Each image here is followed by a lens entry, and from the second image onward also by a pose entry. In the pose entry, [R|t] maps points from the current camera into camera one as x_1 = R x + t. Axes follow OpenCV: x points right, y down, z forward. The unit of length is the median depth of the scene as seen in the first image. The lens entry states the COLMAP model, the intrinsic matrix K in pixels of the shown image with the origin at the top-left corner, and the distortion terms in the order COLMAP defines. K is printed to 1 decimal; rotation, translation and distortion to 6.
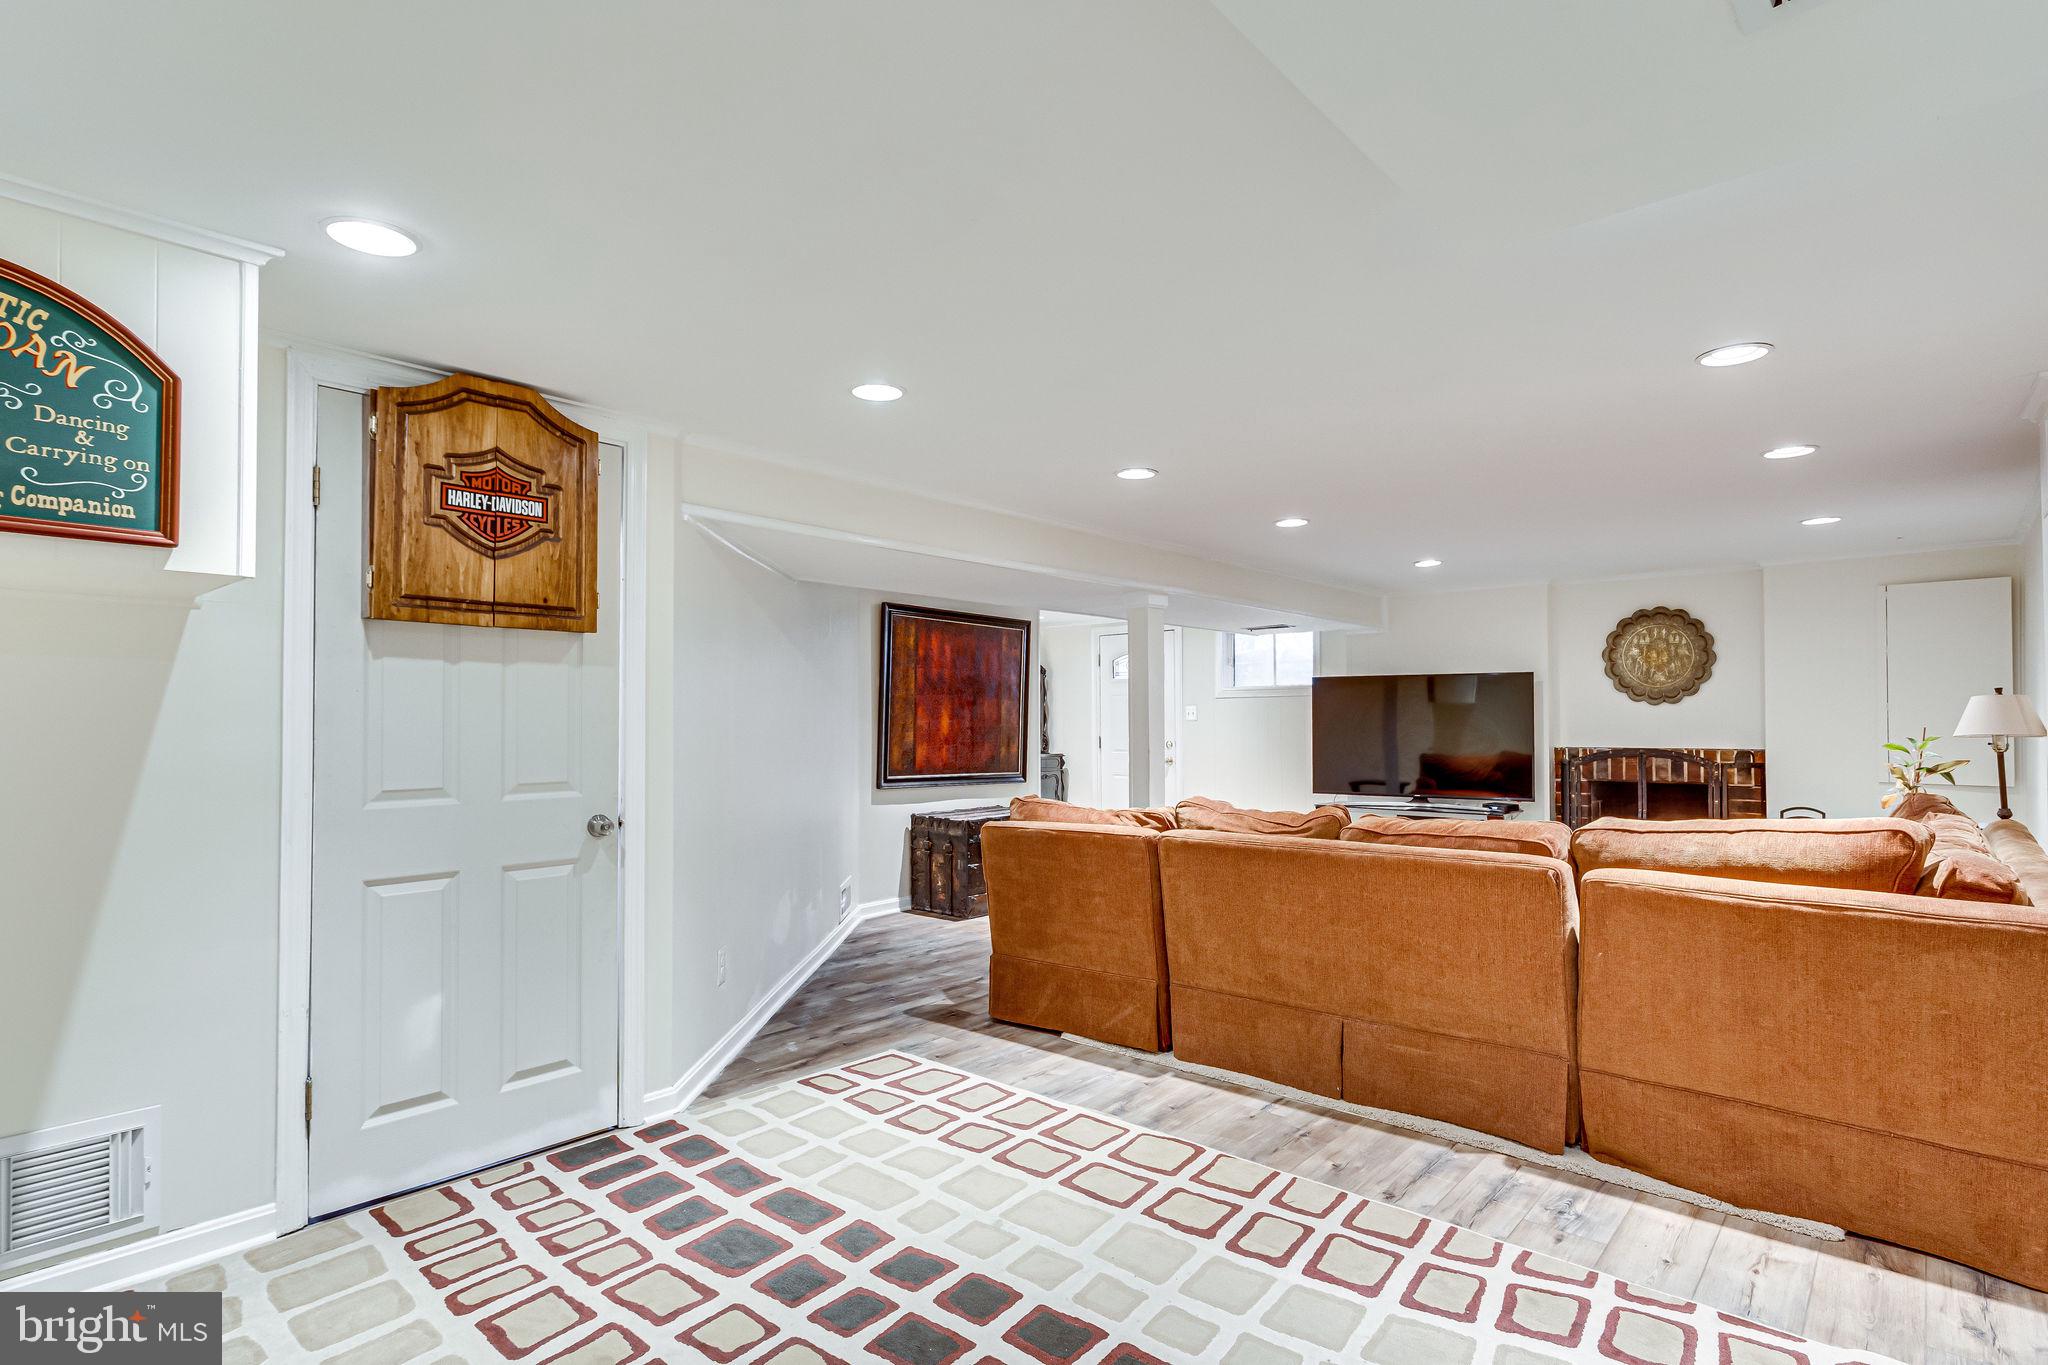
lens RADIAL K [[1037.8, 0, 1029.2], [0, 1037.8, 689.9], [0, 0, 1]] dist [-0.001488, 0.000787]
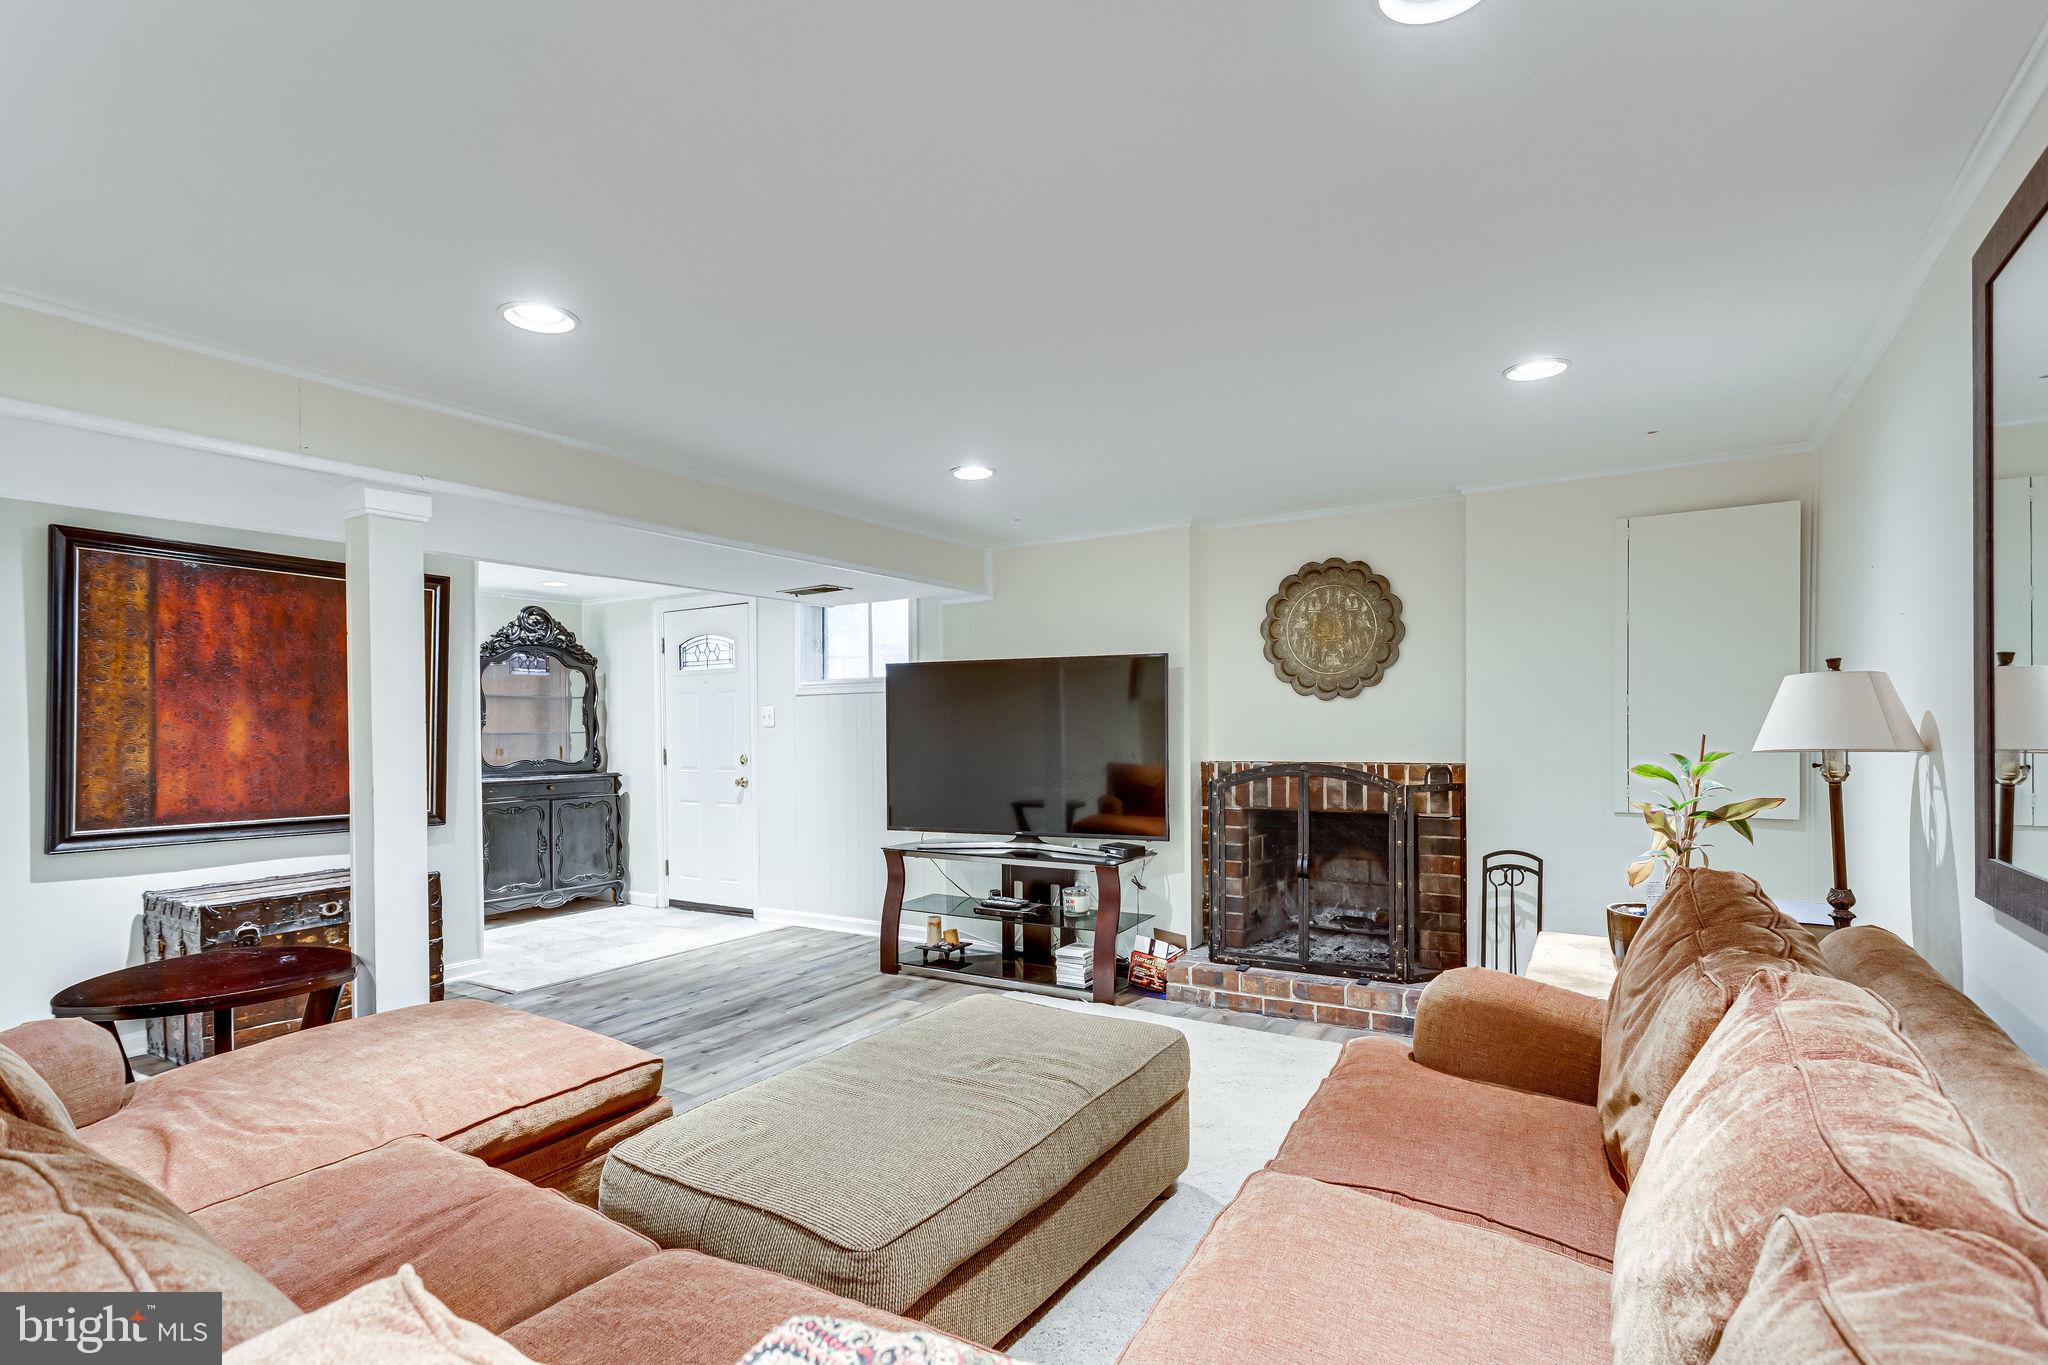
lens RADIAL K [[1014.3, 0, 1022.7], [0, 1014.3, 723.6], [0, 0, 1]] dist [-0.000203, -0.000013]
pose [[0.985642, -0.008444, 0.168635, 0.297868], [0.003425, 0.999543, 0.030030, 0.009397], [-0.168812, -0.029022, 0.985221, 0.377093]]
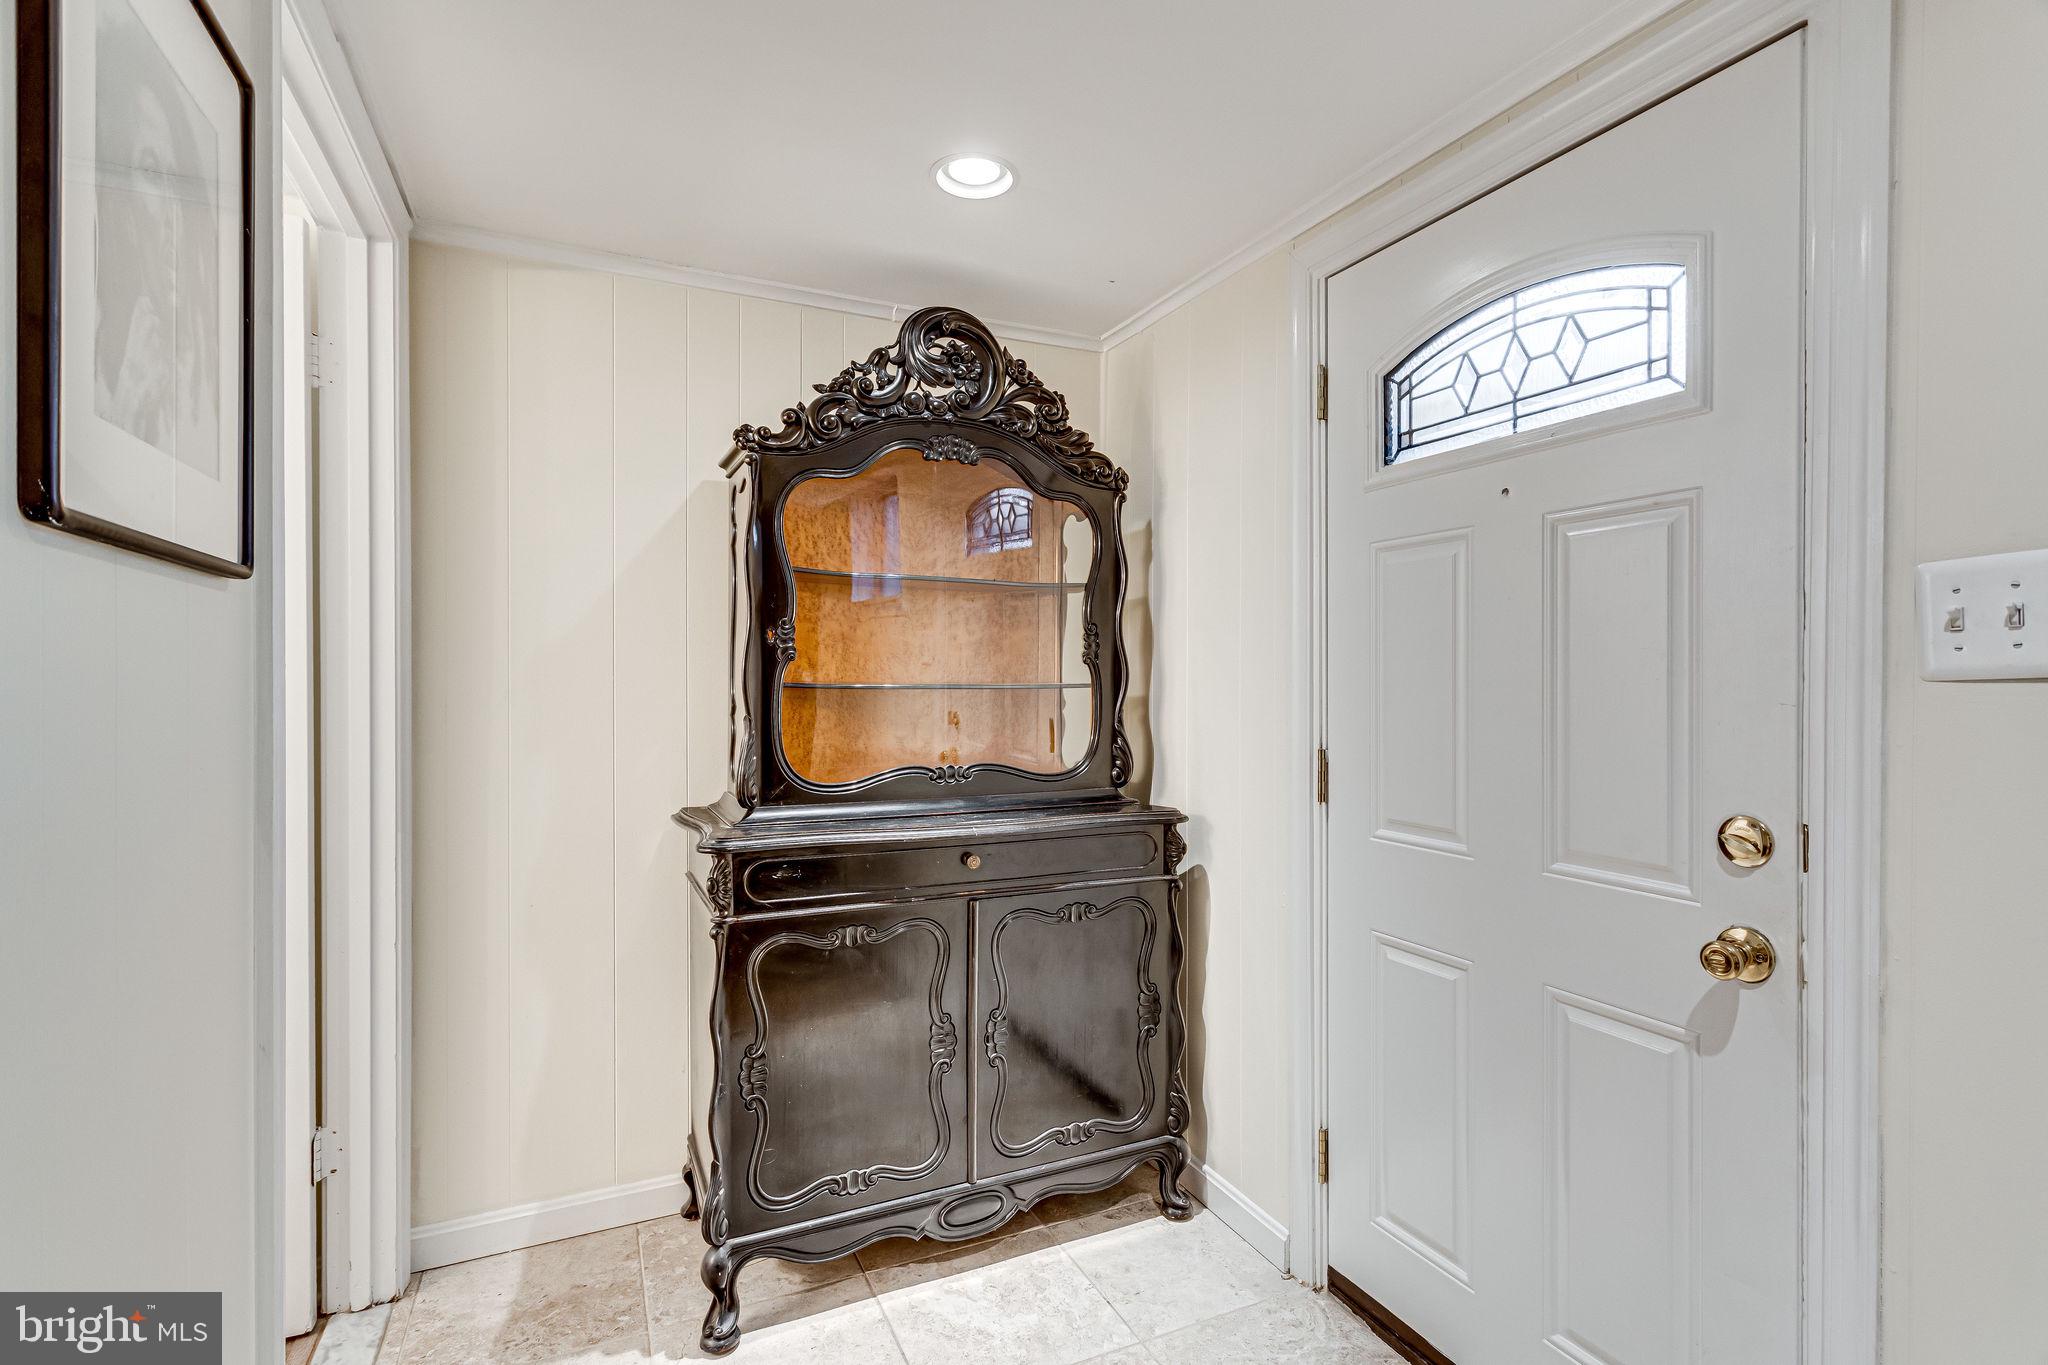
lens RADIAL K [[1037.8, 0, 1029.2], [0, 1037.8, 689.9], [0, 0, 1]] dist [-0.001488, 0.000787]
pose [[0.925755, 0.011259, -0.377955, 0.140964], [0.003428, 0.999266, 0.038164, 0.036534], [0.378107, -0.036626, 0.925037, 1.174703]]
